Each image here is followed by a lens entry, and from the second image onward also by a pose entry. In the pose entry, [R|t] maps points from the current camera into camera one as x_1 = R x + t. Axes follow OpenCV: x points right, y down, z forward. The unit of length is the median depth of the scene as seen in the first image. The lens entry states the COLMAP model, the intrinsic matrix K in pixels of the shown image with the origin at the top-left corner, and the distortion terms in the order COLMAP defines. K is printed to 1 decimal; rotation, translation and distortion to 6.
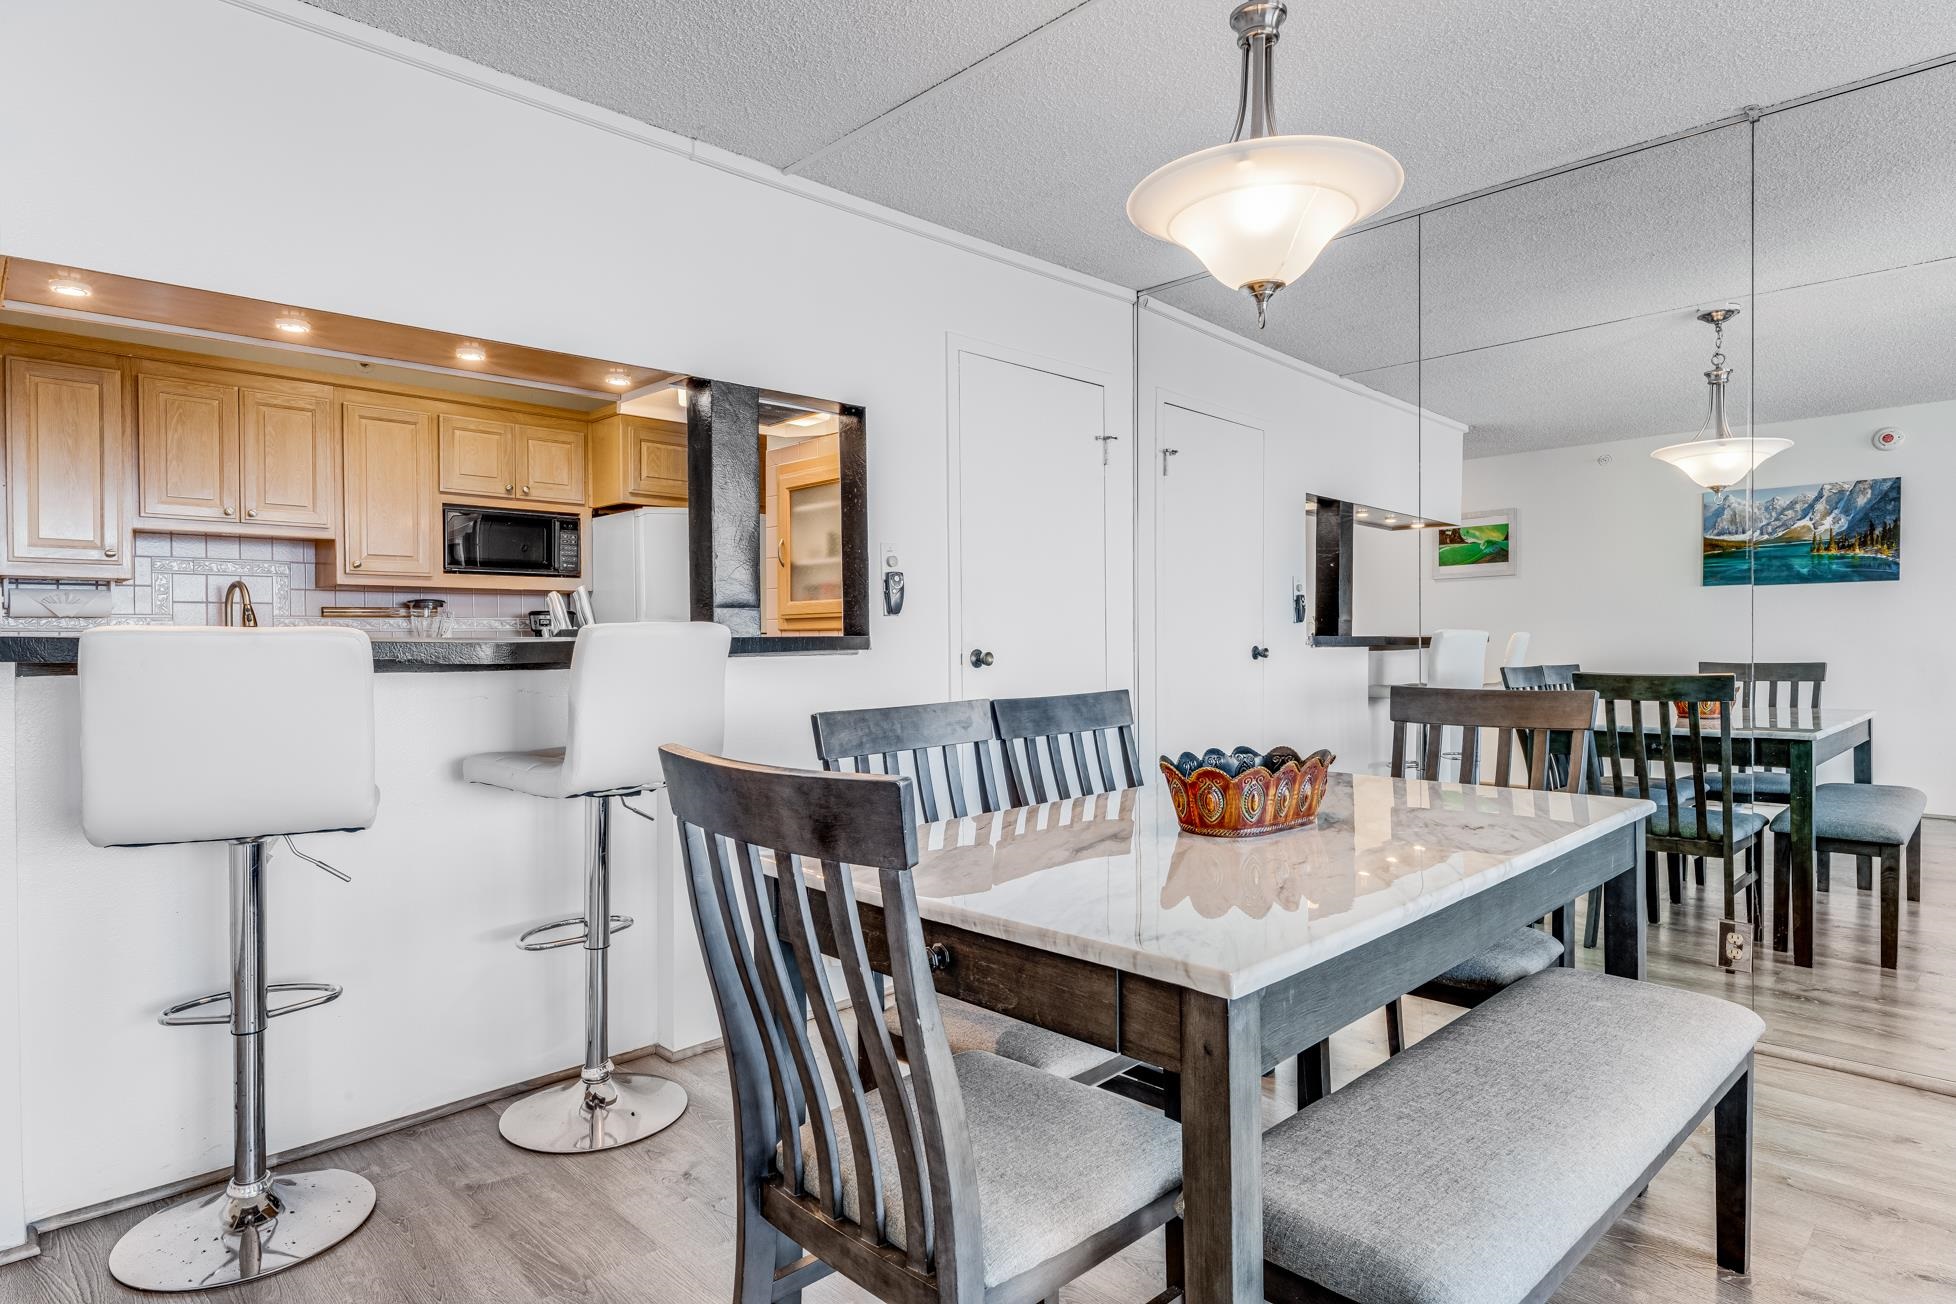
lens RADIAL K [[1077.3, 0, 968.5], [0, 1077.3, 653.6], [0, 0, 1]] dist [-0.001966, 0.000557]
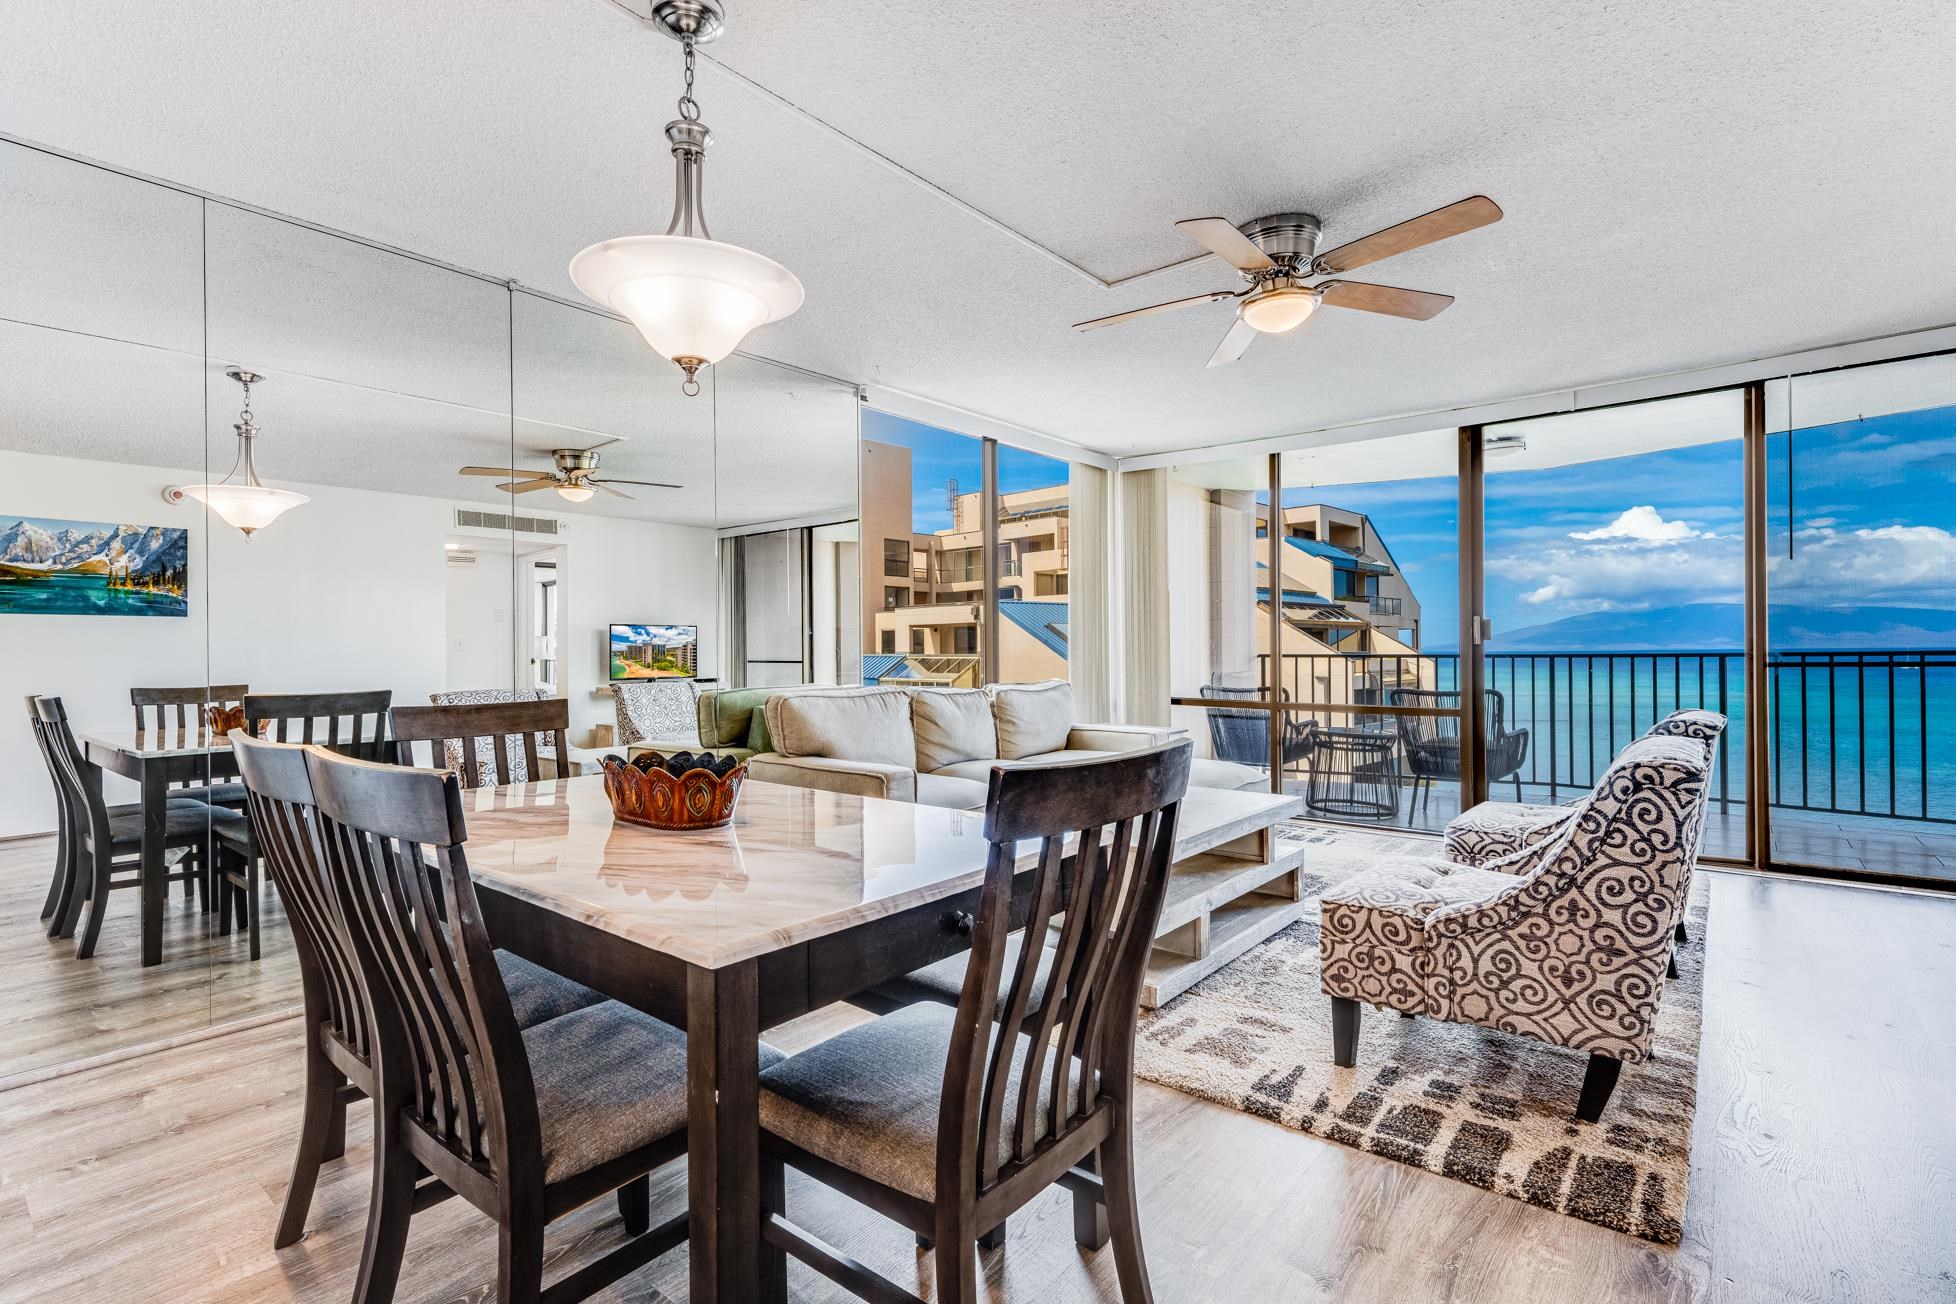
lens RADIAL K [[928.3, 0, 971.7], [0, 928.3, 652.0], [0, 0, 1]] dist [-0.001389, -0.001671]
pose [[-0.105936, 0.010015, 0.994323, -0.333637], [0.022653, 0.999714, -0.007656, -0.002145], [-0.994115, 0.021714, -0.106132, 0.347410]]
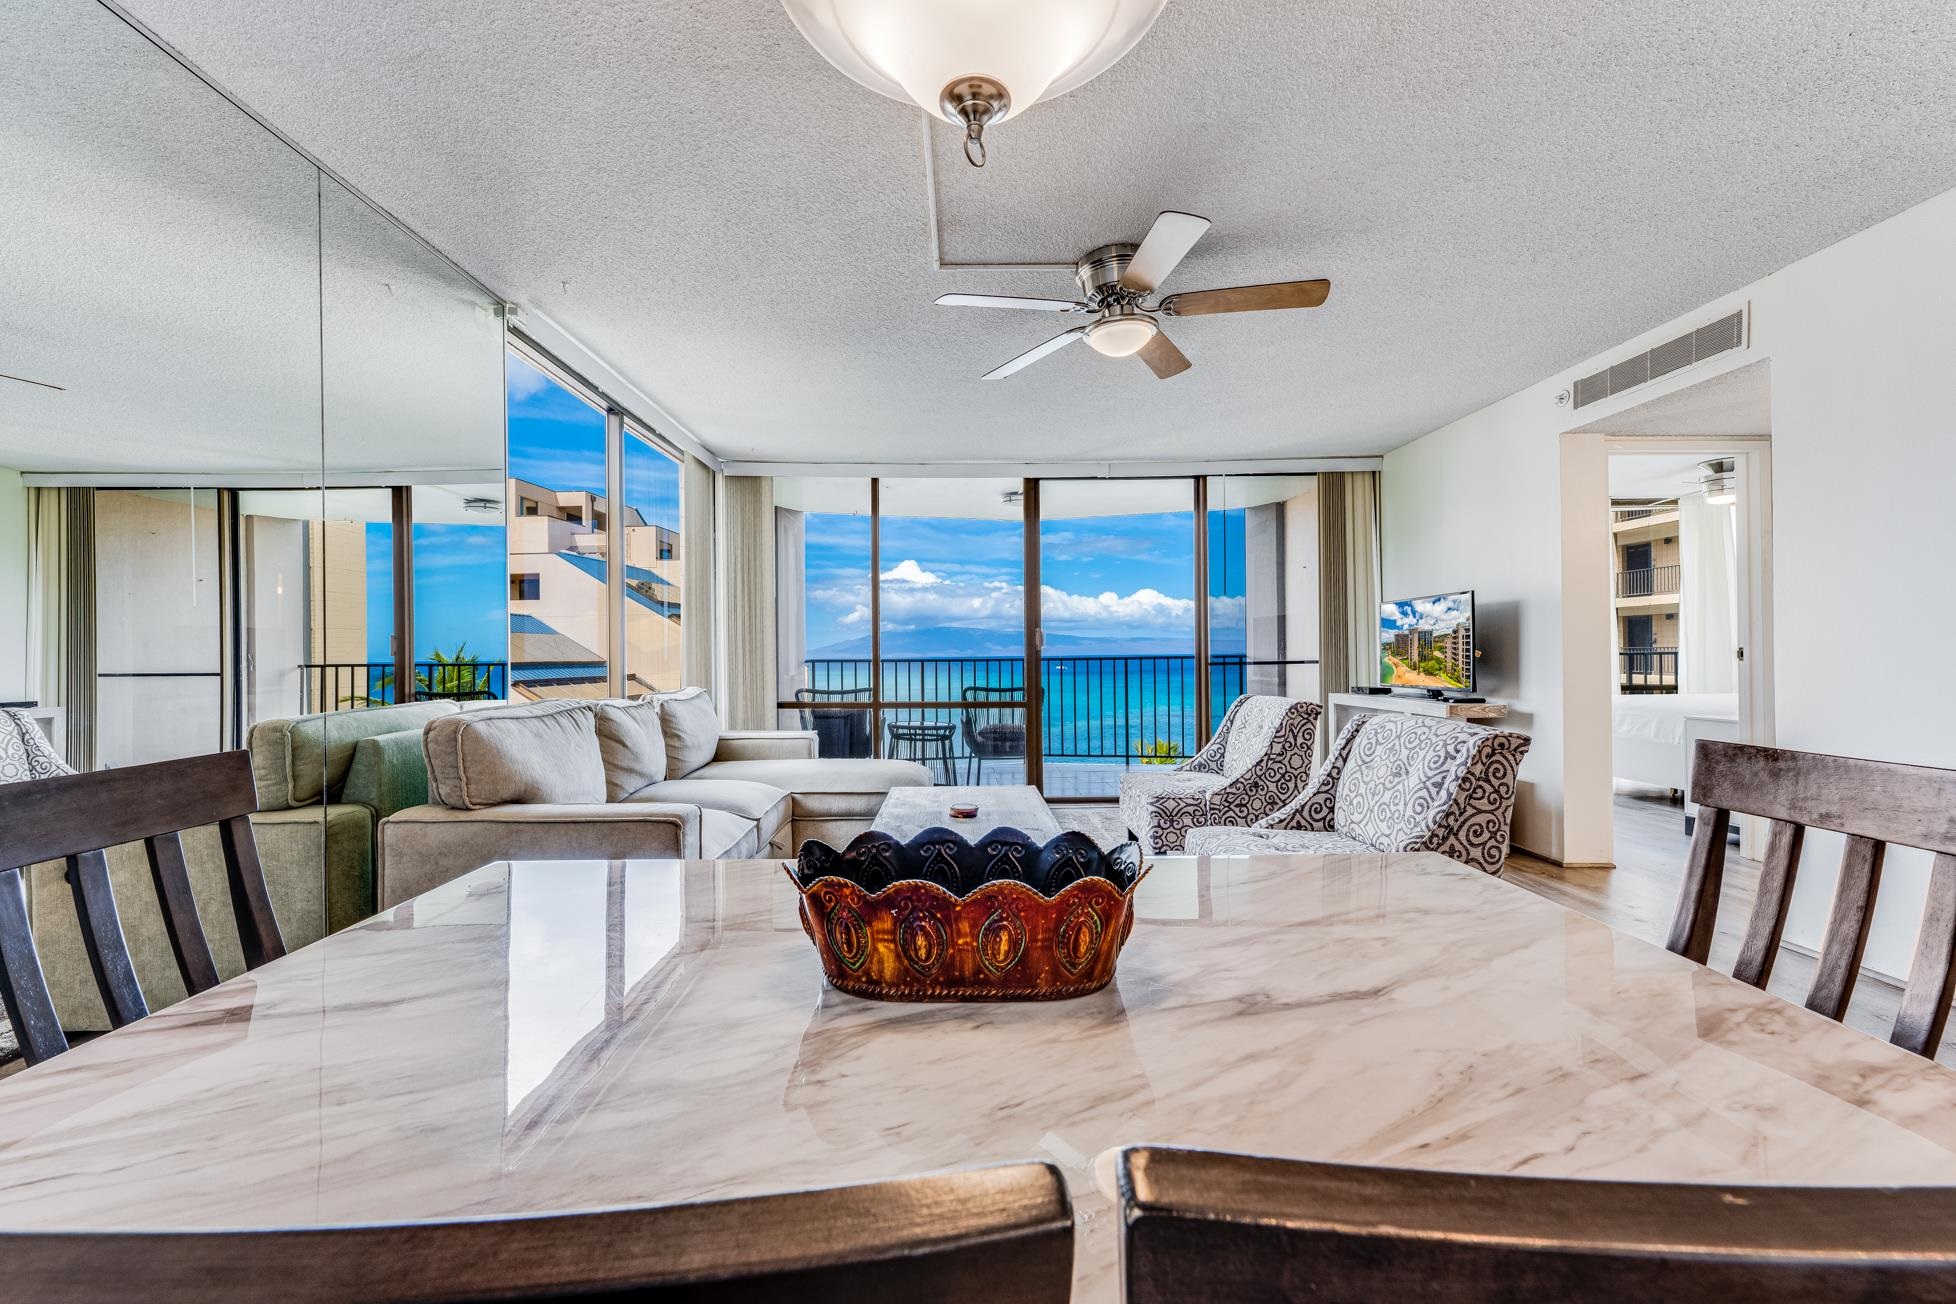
lens RADIAL K [[774.0, 0, 985.3], [0, 774.0, 655.2], [0, 0, 1]] dist [-0.001315, -0.000528]
pose [[-0.734933, 0.014988, 0.677975, -0.019930], [0.024991, 0.999675, 0.004990, -0.006685], [-0.677680, 0.020610, -0.735068, 0.569211]]
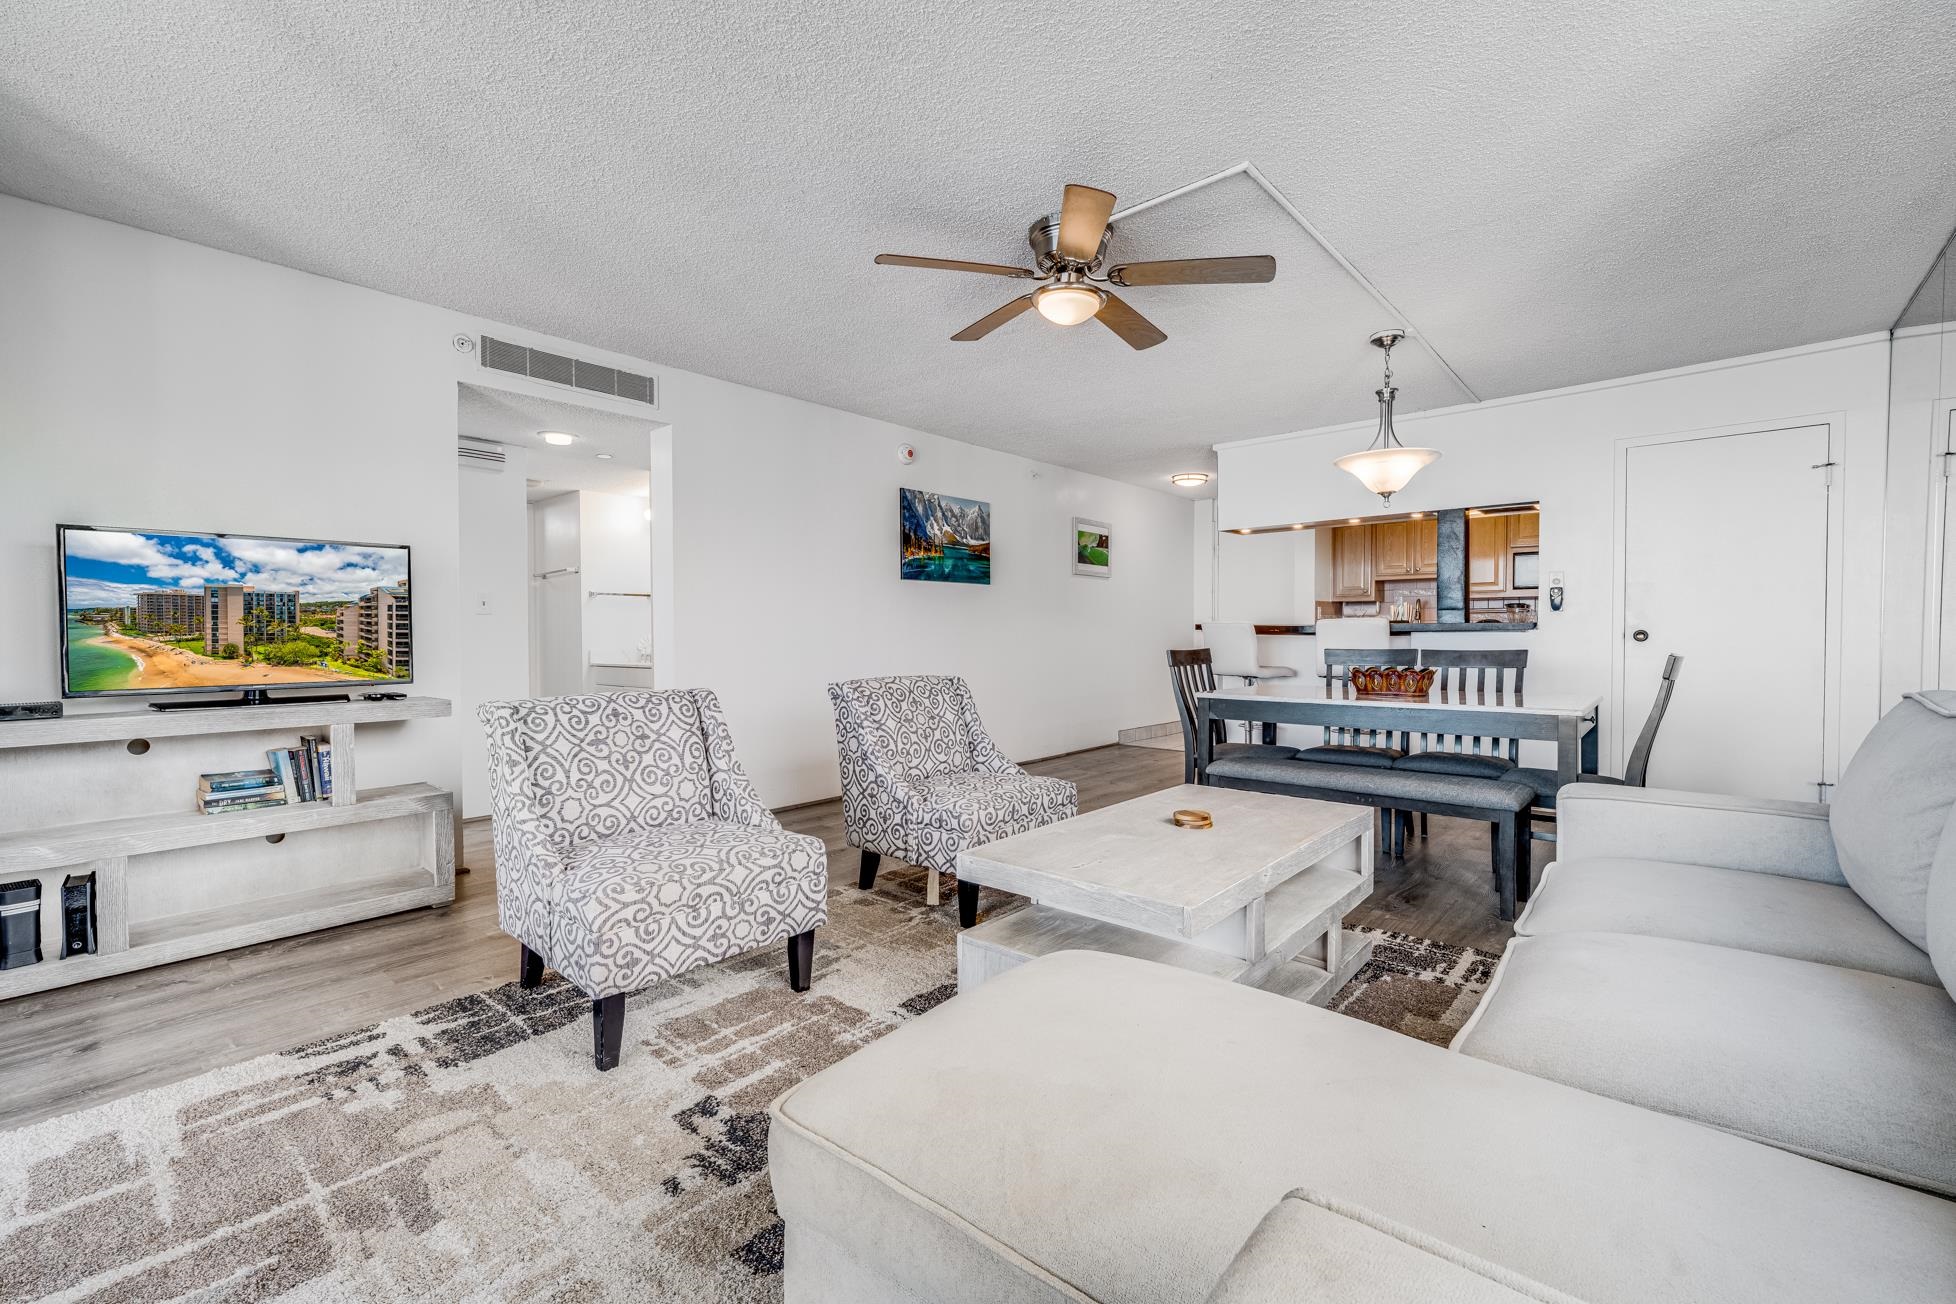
lens RADIAL K [[823.7, 0, 968.0], [0, 823.7, 648.0], [0, 0, 1]] dist [-0.000507, -0.000206]
pose [[0.070082, 0.025548, -0.997214, 0.948812], [-0.010524, 0.999635, 0.024871, 0.002245], [0.997486, 0.008752, 0.070325, -0.068196]]
